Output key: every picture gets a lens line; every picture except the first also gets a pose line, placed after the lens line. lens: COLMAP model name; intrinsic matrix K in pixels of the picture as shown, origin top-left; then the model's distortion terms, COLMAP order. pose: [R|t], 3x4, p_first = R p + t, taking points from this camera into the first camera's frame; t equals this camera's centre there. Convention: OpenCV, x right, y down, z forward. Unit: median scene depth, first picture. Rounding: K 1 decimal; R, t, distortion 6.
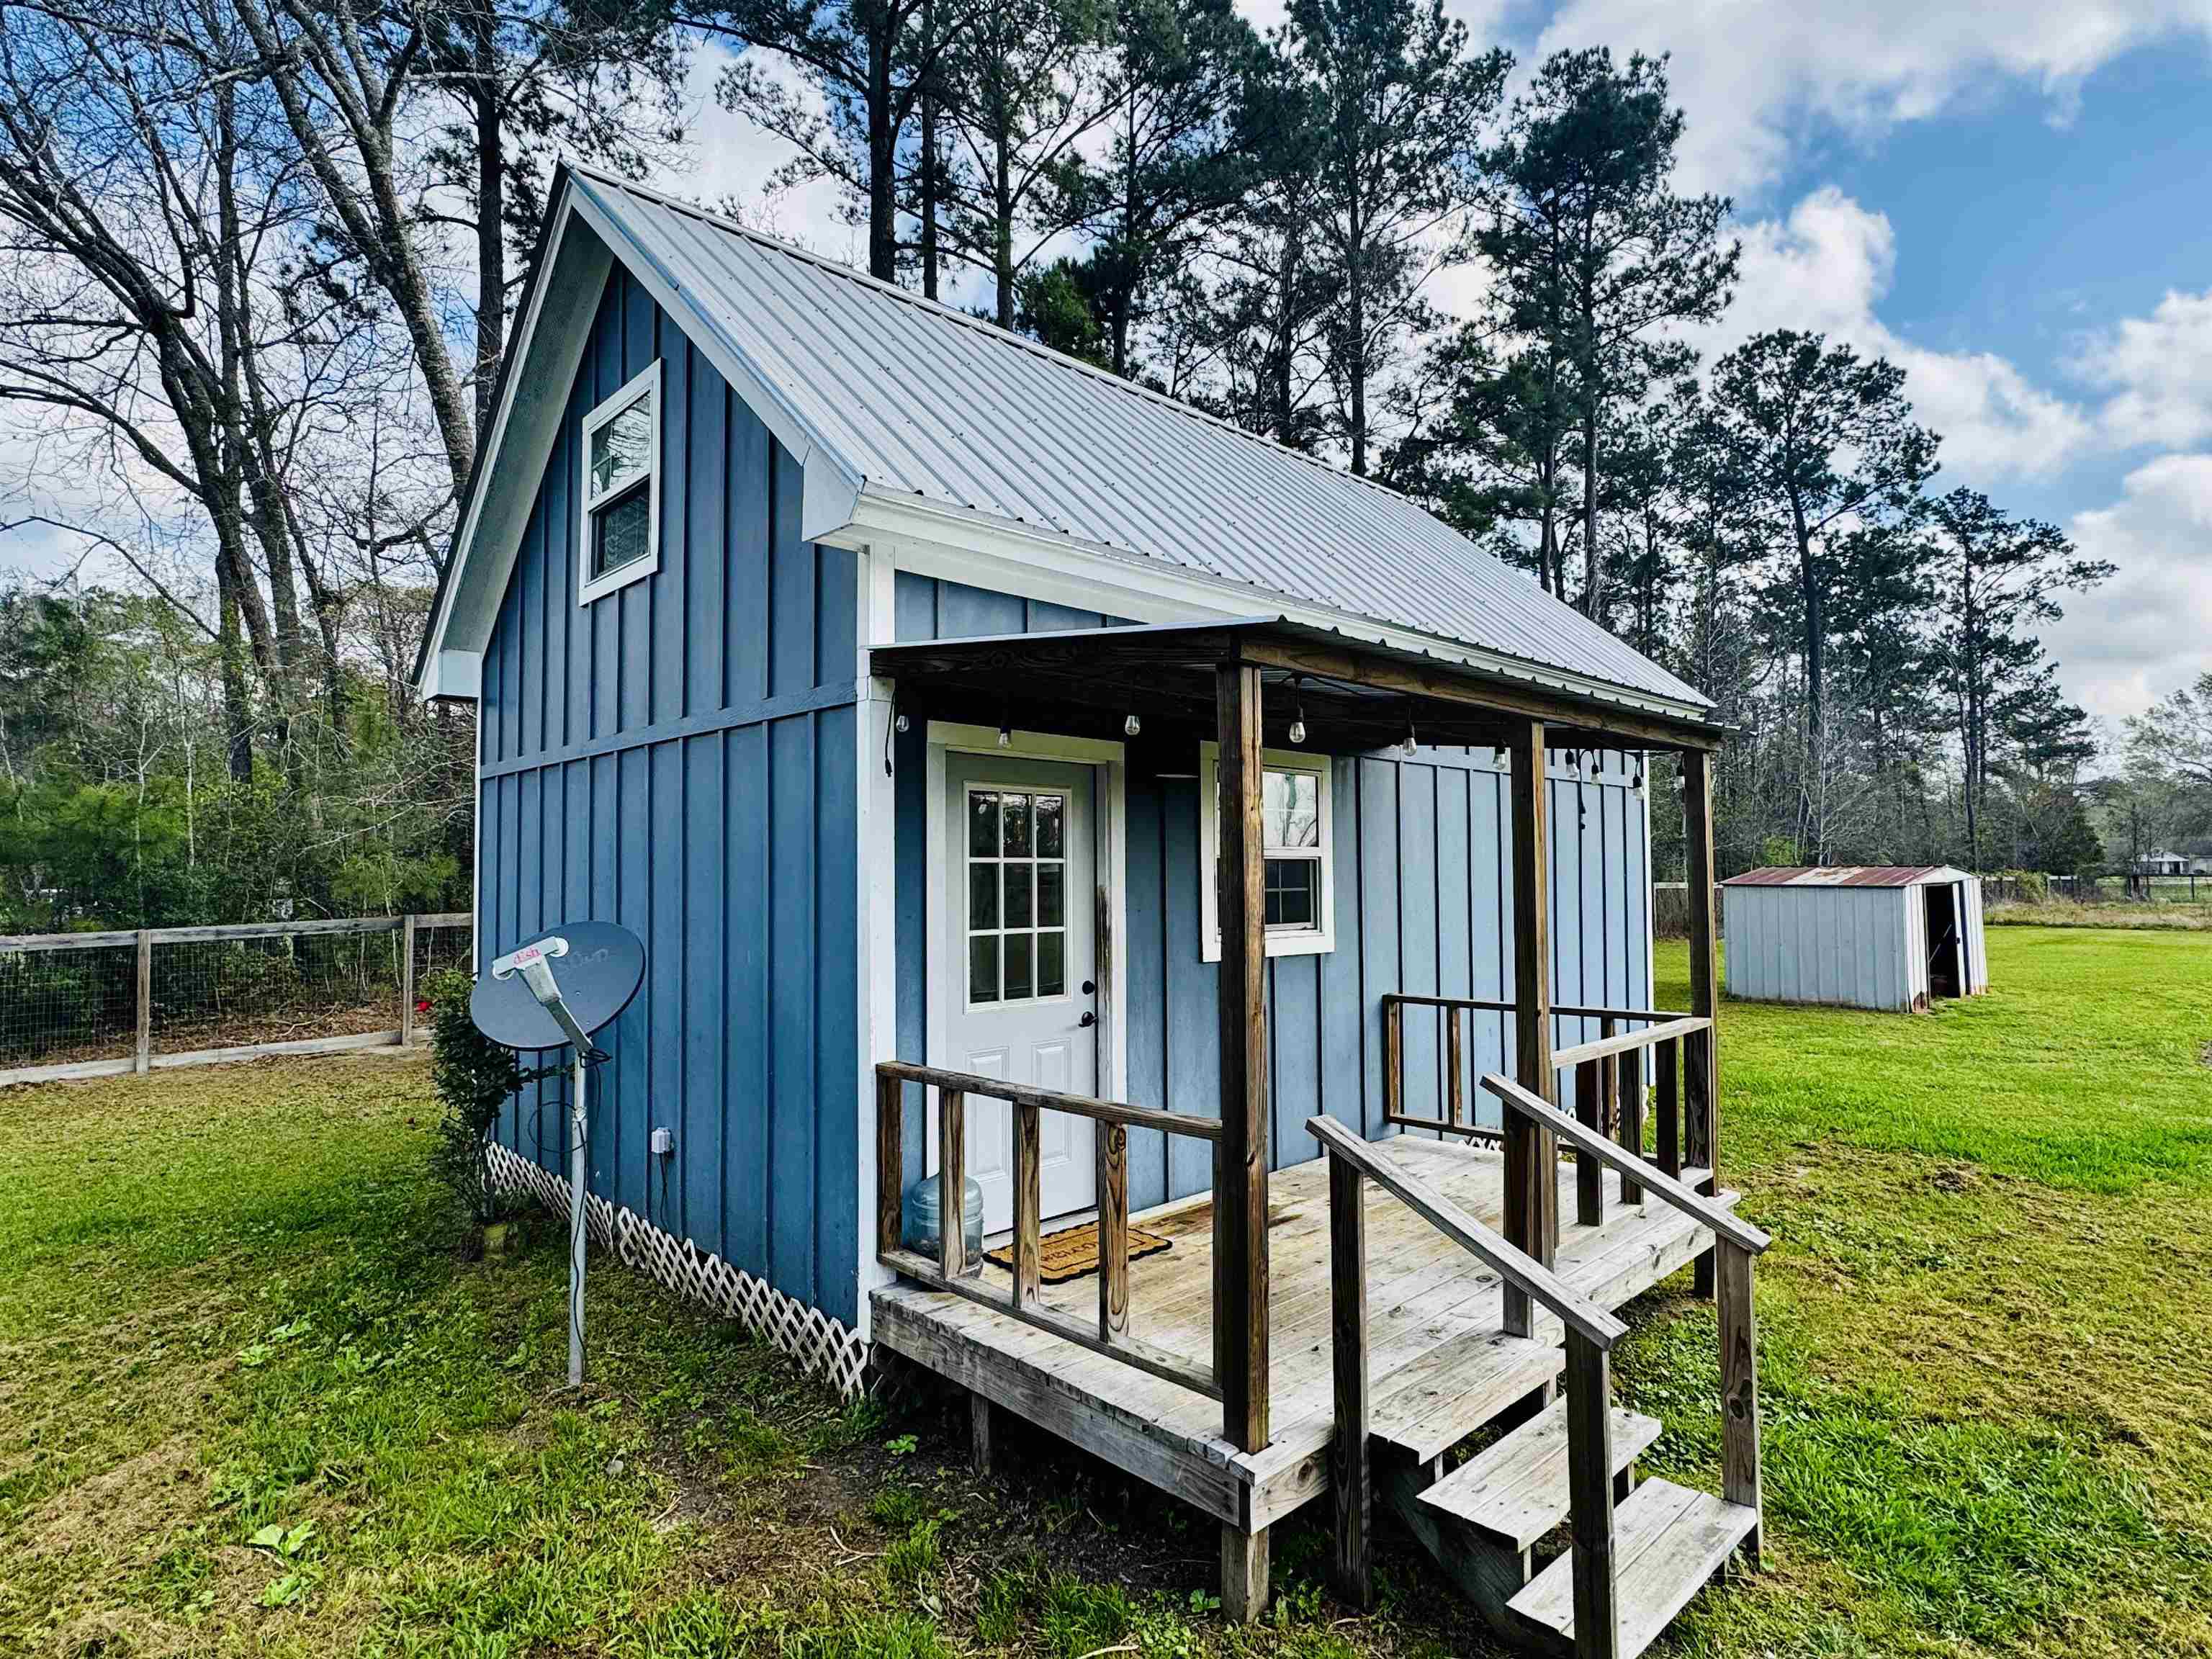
lens RADIAL K [[1176.6, 0, 1154.2], [0, 1176.6, 835.0], [0, 0, 1]] dist [-0.002171, -0.001159]
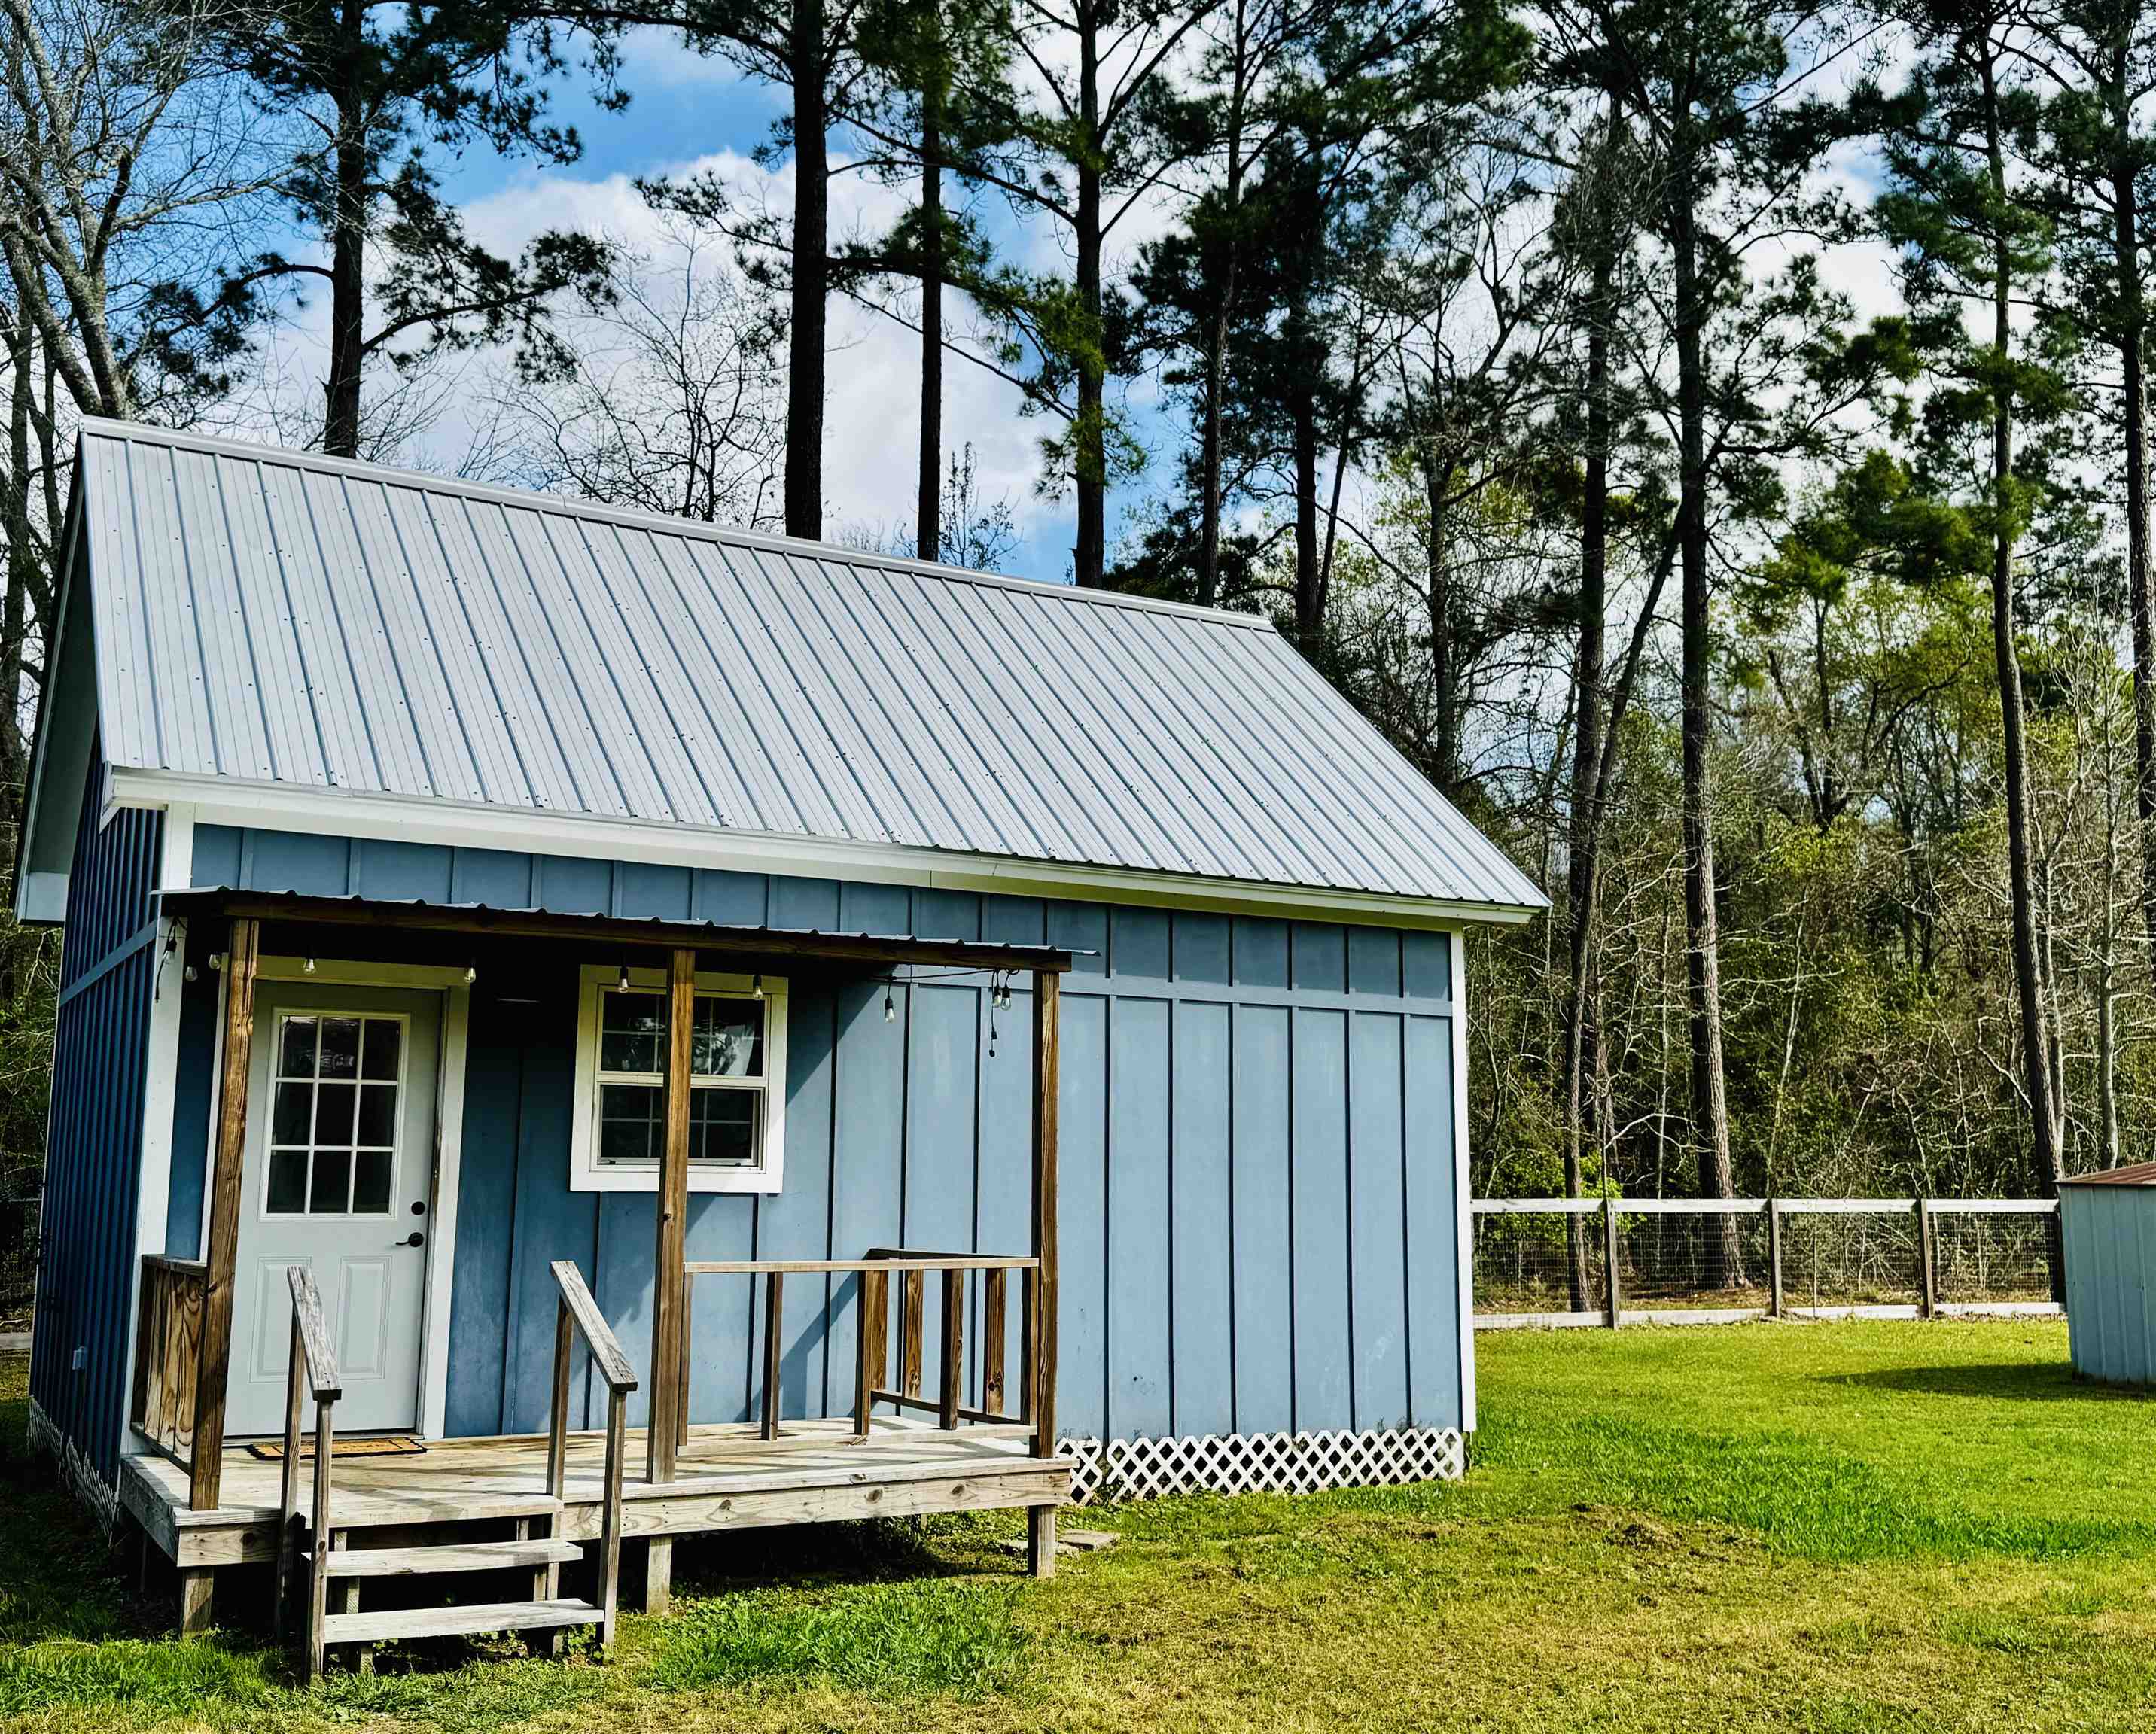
lens RADIAL K [[2070.1, 0, 985.7], [0, 2070.1, 866.3], [0, 0, 1]] dist [0.210636, -0.515339]
pose [[0.961079, -0.022128, -0.275385, 0.421022], [-0.009741, 0.993453, -0.113822, 0.016954], [0.276101, 0.112074, 0.954572, -0.292206]]
